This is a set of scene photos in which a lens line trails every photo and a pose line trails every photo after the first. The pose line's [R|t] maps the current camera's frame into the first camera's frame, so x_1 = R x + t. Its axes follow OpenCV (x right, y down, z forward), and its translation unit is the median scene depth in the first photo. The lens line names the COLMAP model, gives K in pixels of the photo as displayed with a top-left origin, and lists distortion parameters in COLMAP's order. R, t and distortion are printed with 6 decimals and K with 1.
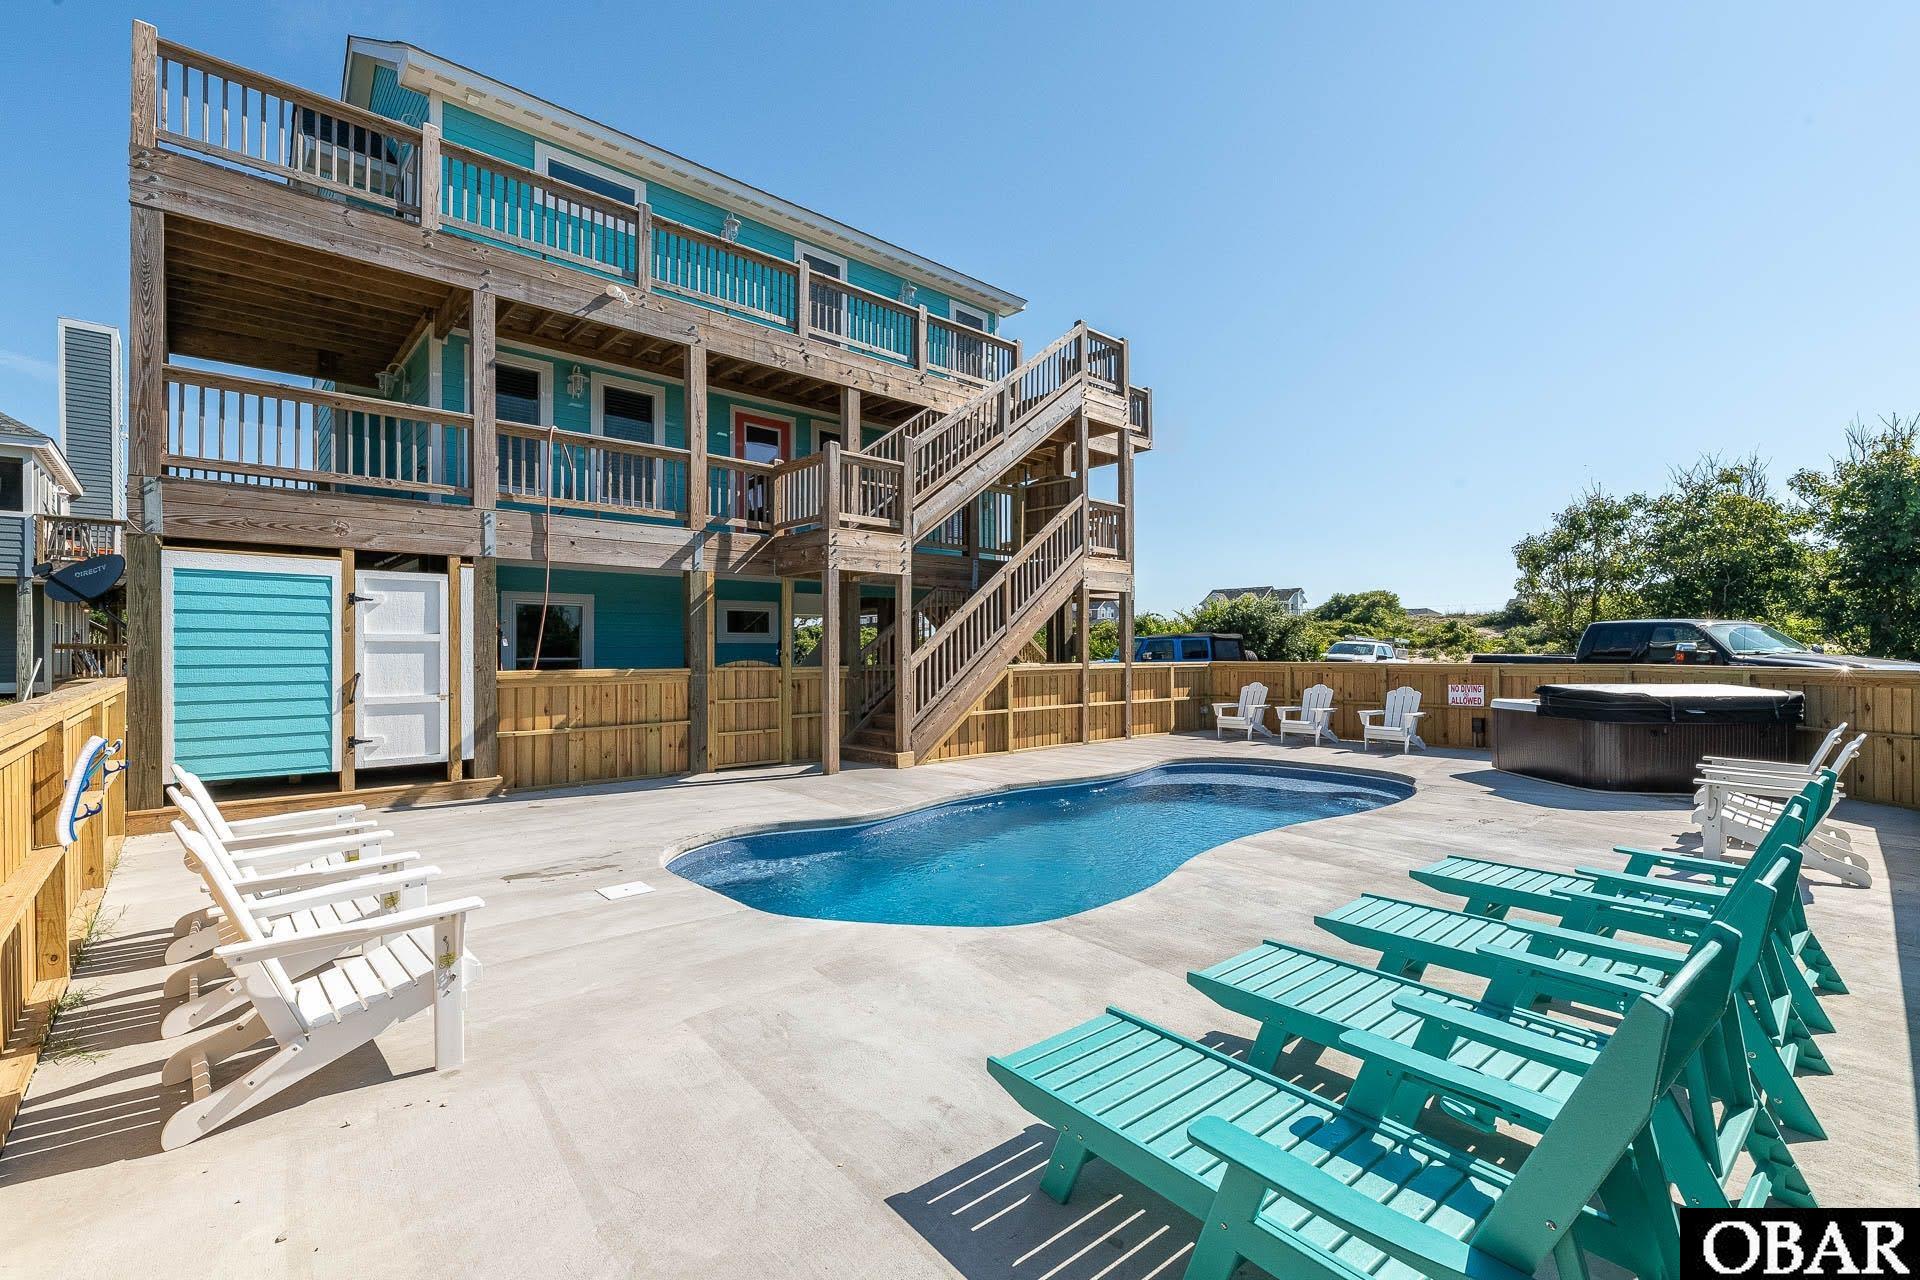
lens RADIAL K [[814.2, 0, 909.5], [0, 814.2, 646.9], [0, 0, 1]] dist [0.002106, -0.001615]
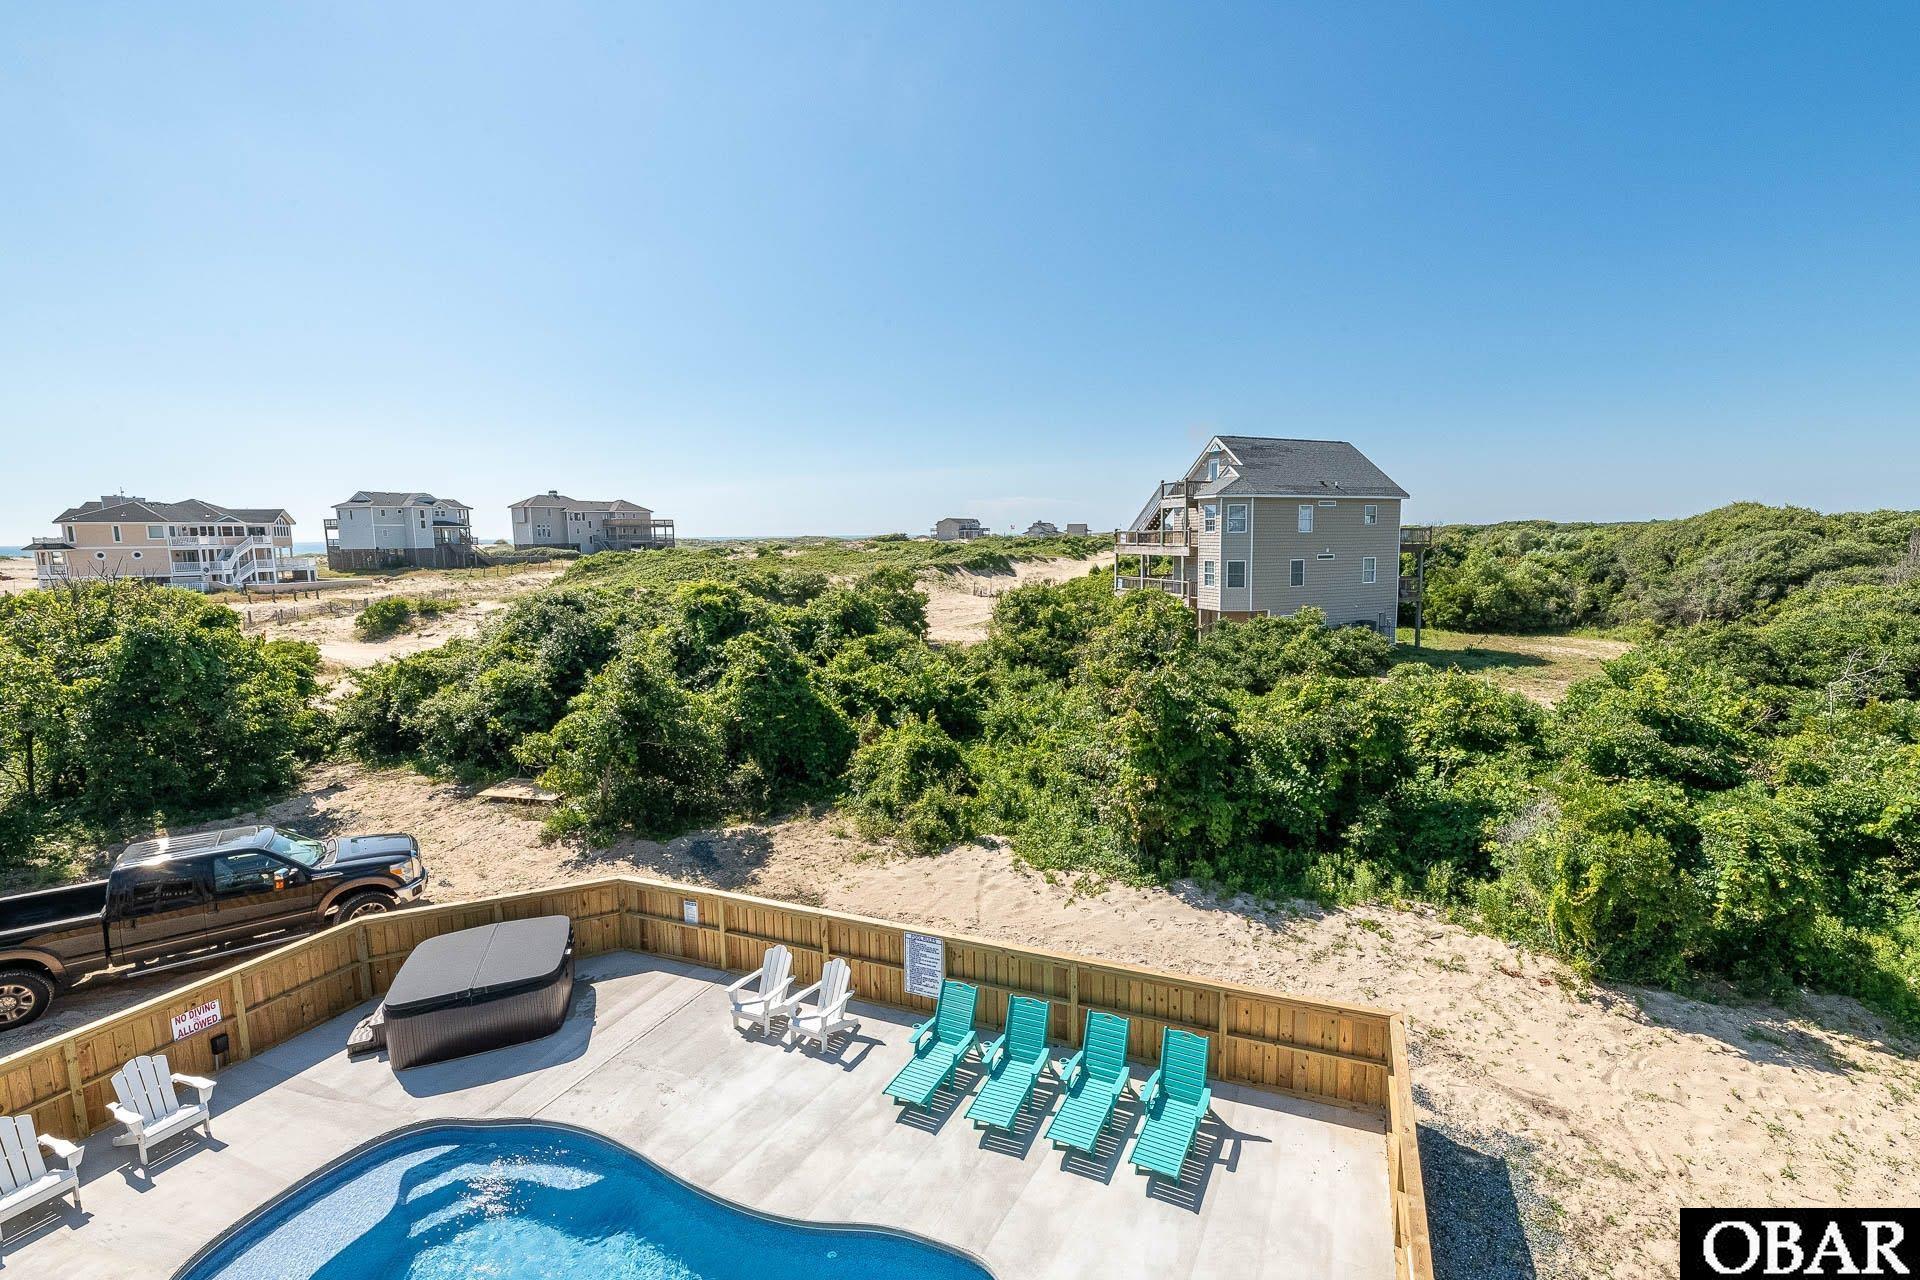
lens RADIAL K [[814.2, 0, 1057.0], [0, 814.2, 615.9], [0, 0, 1]] dist [0.002106, -0.001615]
pose [[-0.501788, -0.085648, 0.860740, -0.602968], [-0.004793, 0.995346, 0.096248, -0.556985], [-0.864977, 0.044171, -0.499863, 0.742184]]
